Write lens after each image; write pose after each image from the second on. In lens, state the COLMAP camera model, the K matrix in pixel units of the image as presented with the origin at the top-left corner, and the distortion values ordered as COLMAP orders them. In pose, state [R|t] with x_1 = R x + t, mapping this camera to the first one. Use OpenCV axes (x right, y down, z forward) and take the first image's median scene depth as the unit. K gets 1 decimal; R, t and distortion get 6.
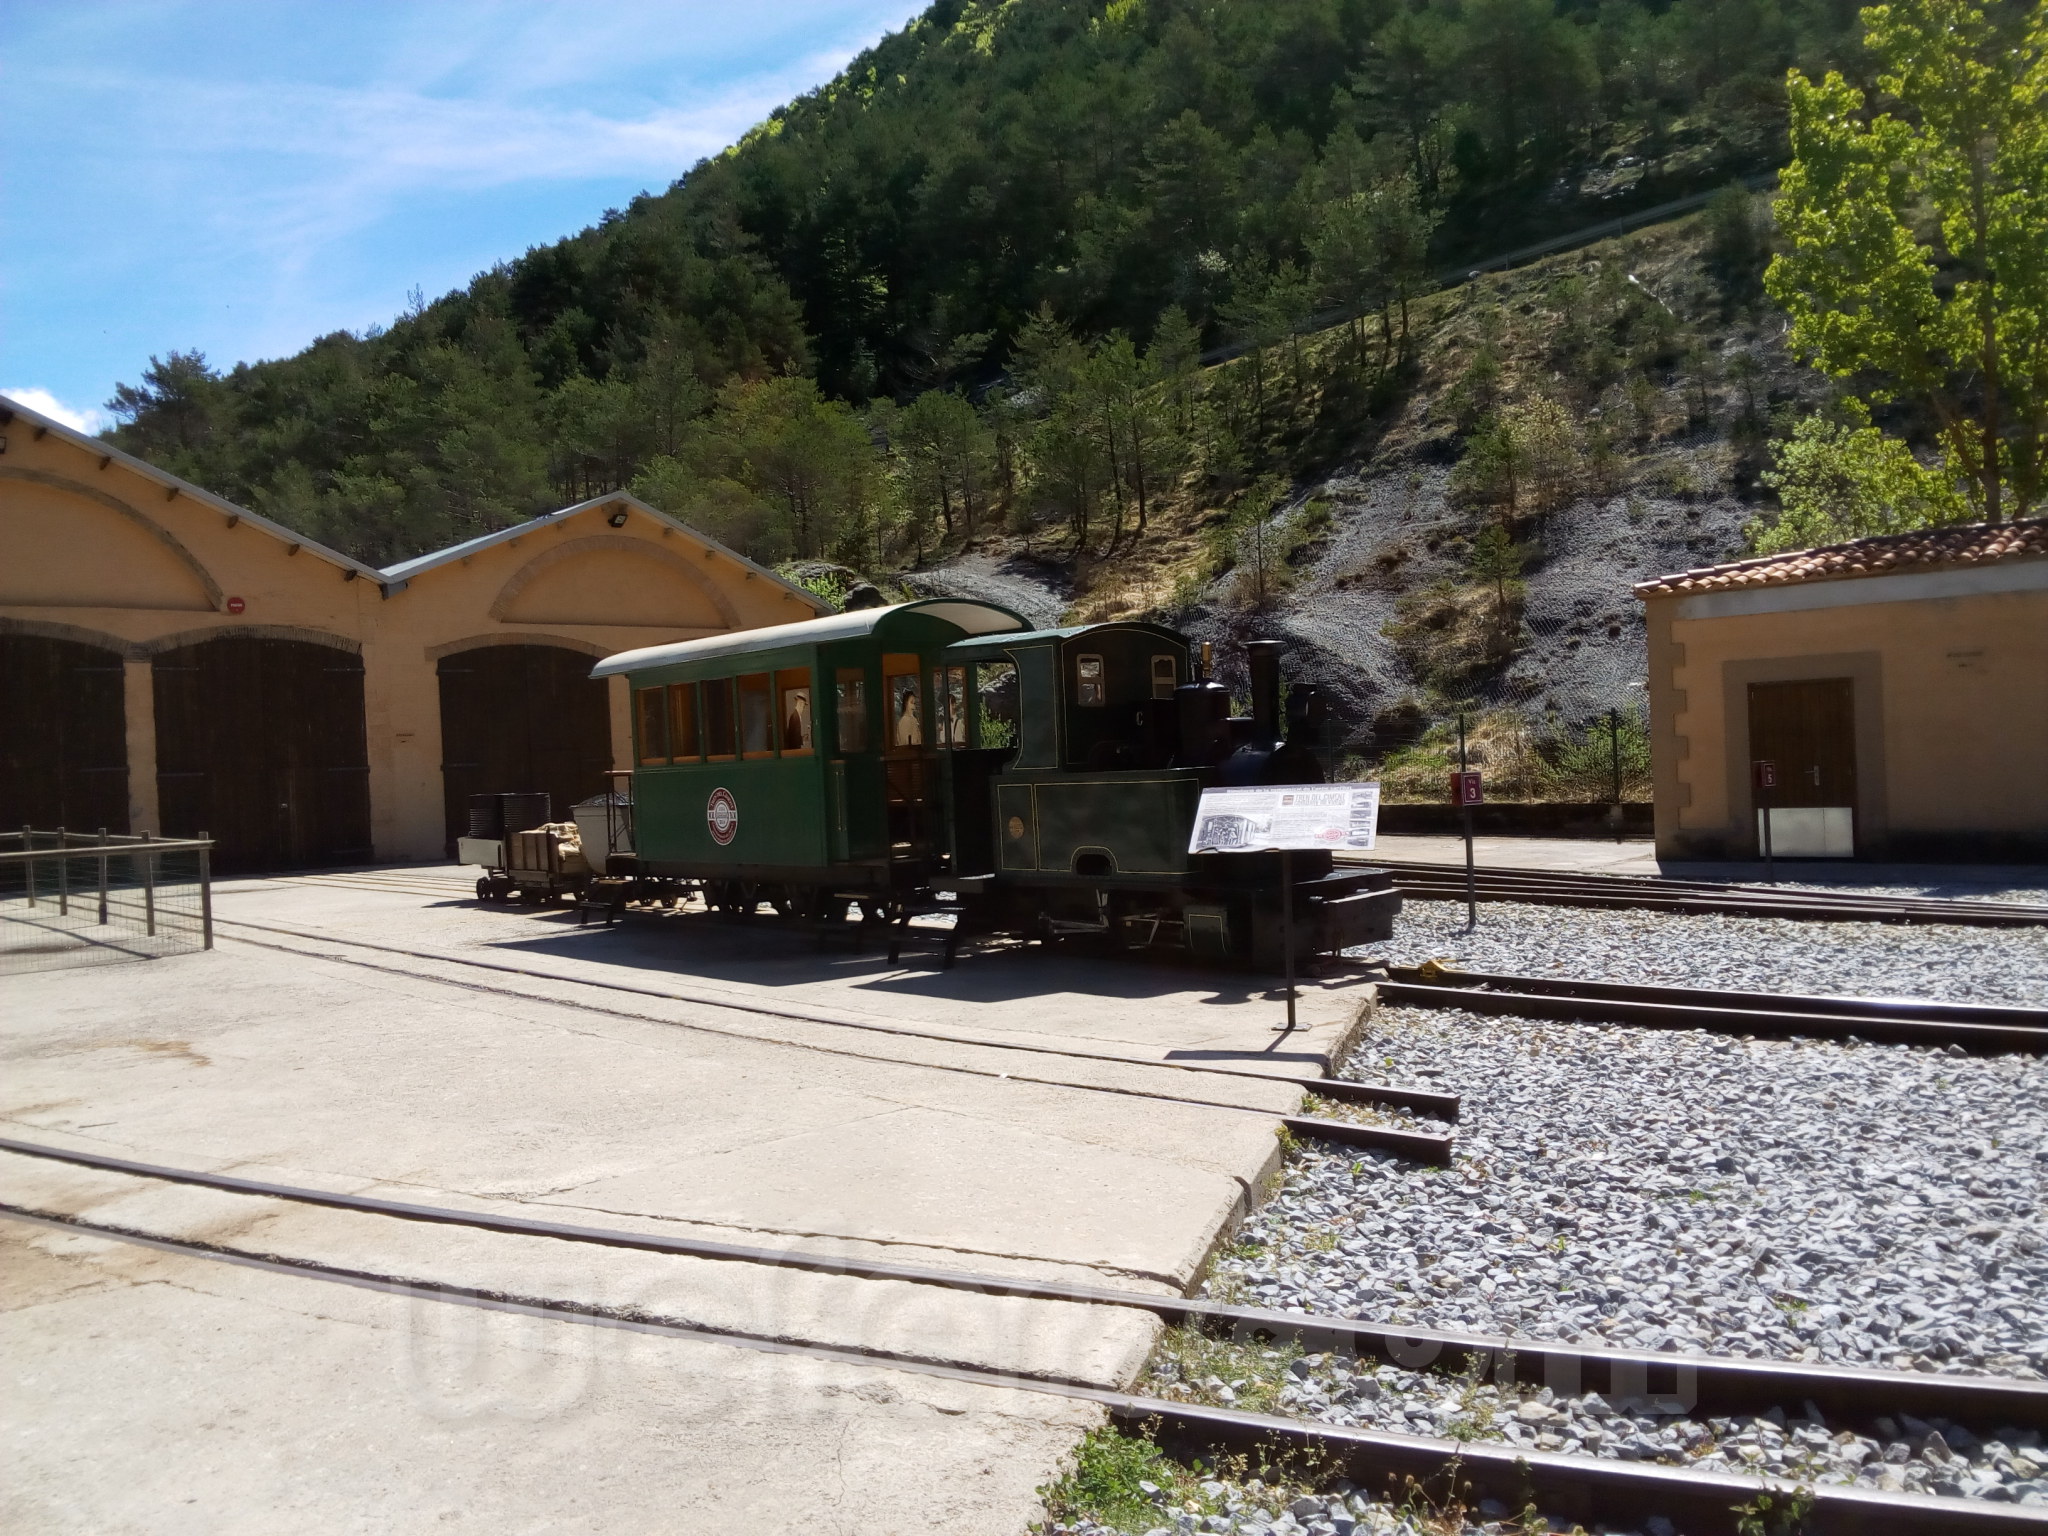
lens RADIAL K [[1682.9, 0, 1035.7], [0, 1682.9, 815.7], [0, 0, 1]] dist [0.083472, -0.078406]
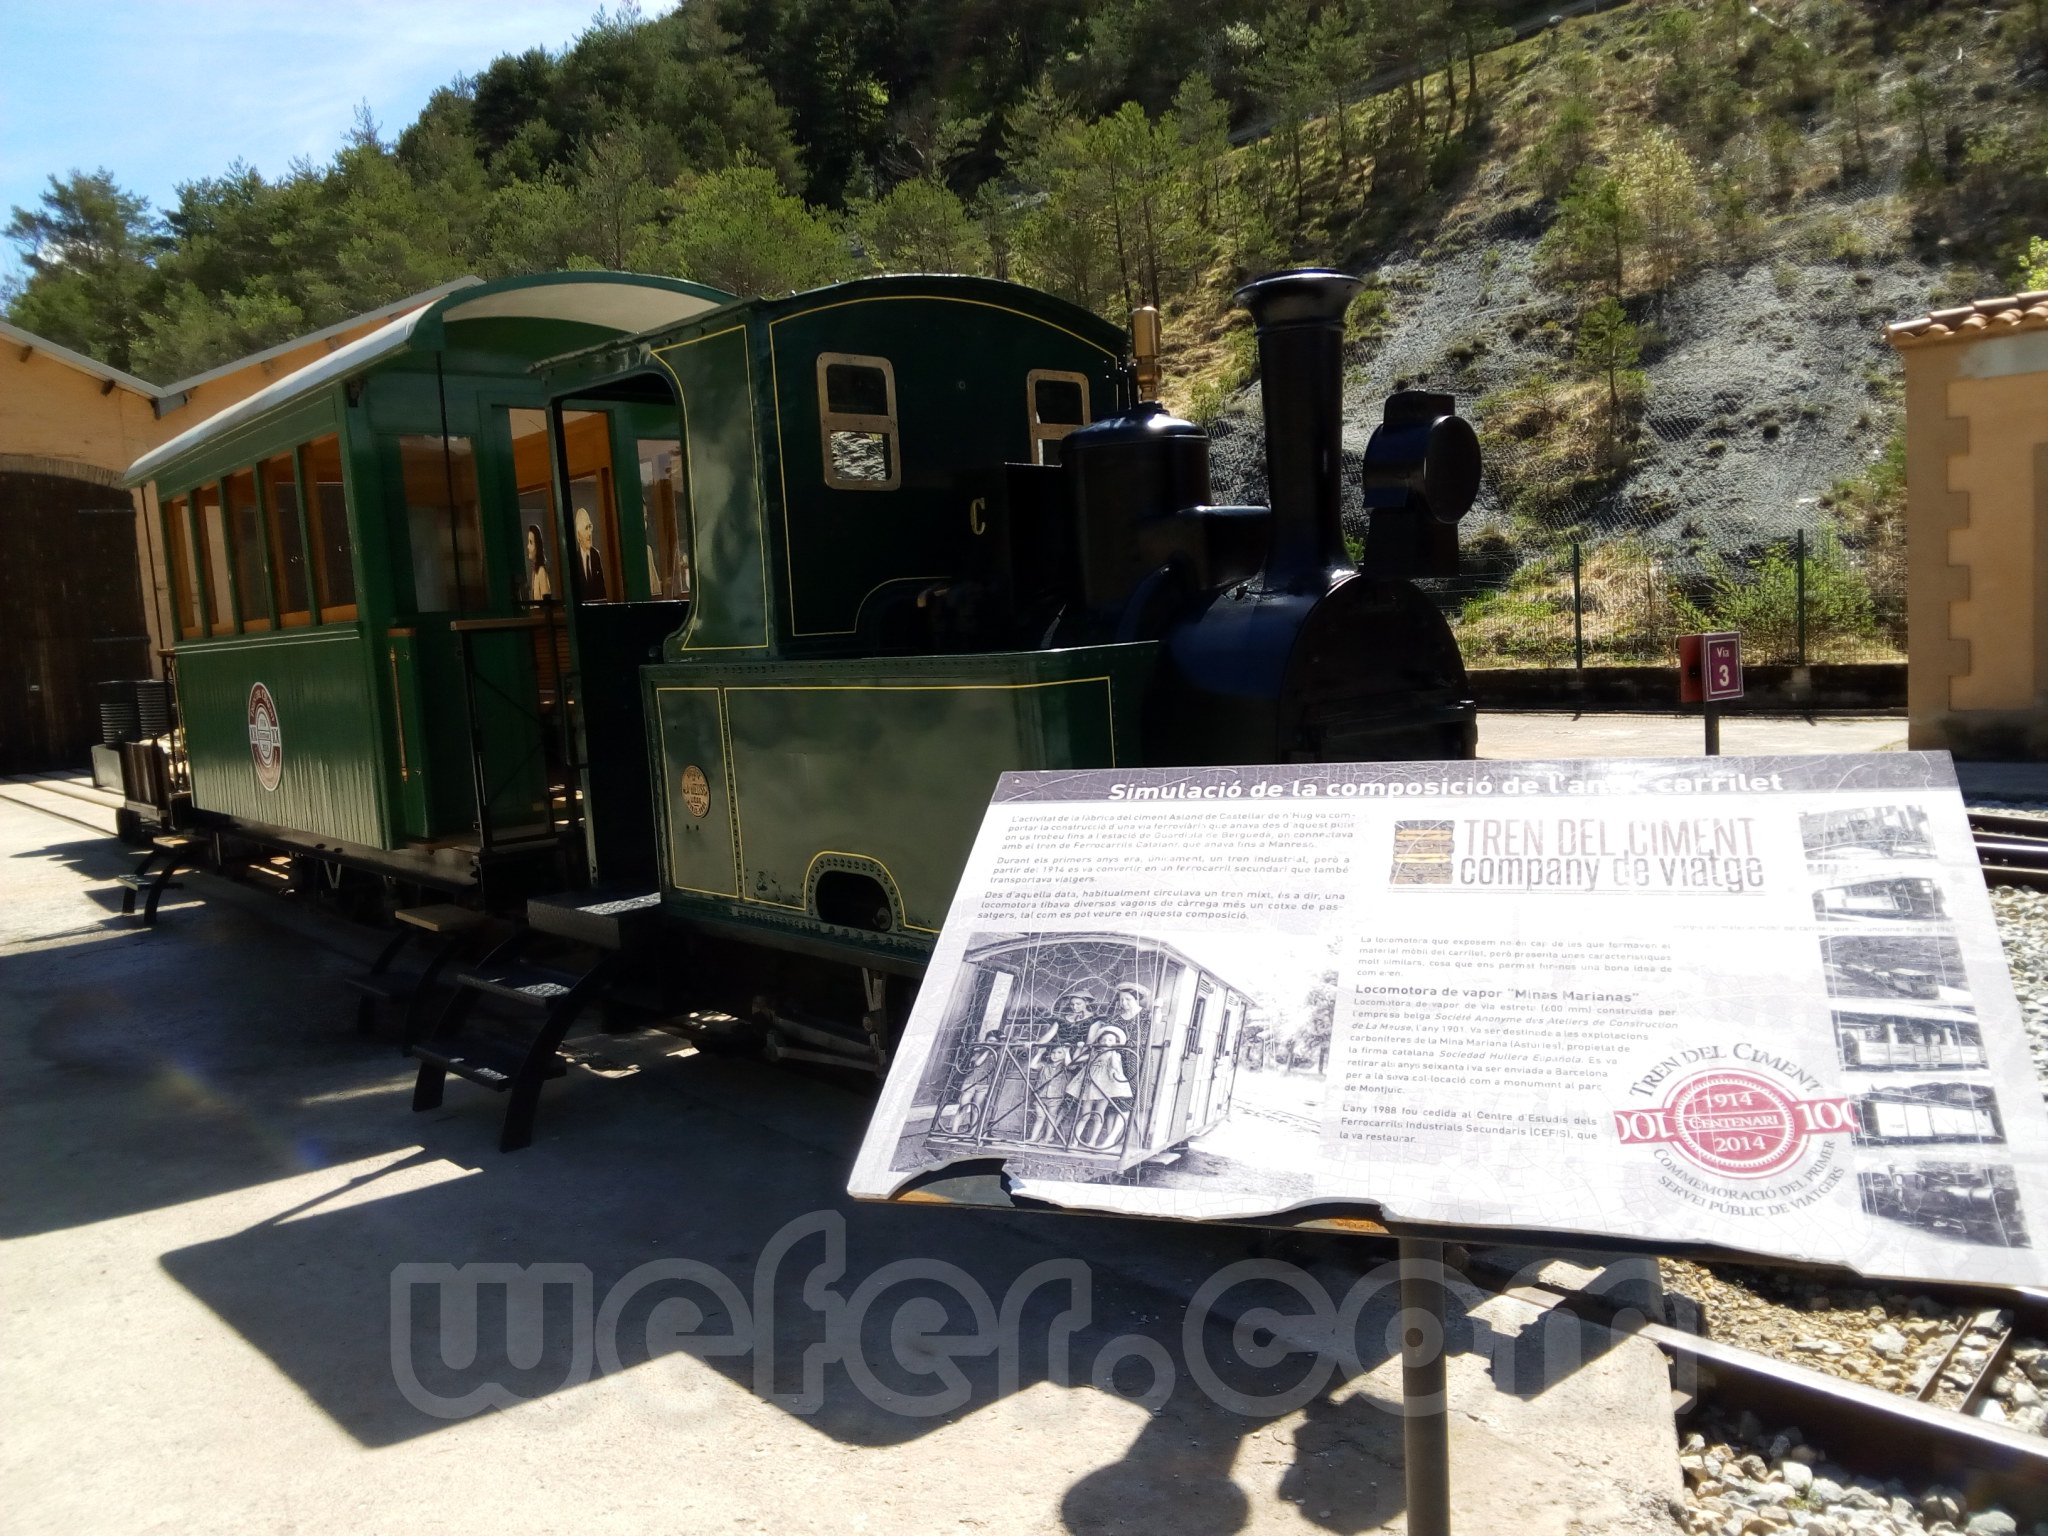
lens RADIAL K [[1682.9, 0, 1014.9], [0, 1682.9, 783.4], [0, 0, 1]] dist [0.083472, -0.078406]
pose [[0.999317, -0.011781, -0.035039, 0.021842], [0.014091, 0.997693, 0.066416, -0.005780], [0.034175, -0.066864, 0.997177, 0.159661]]
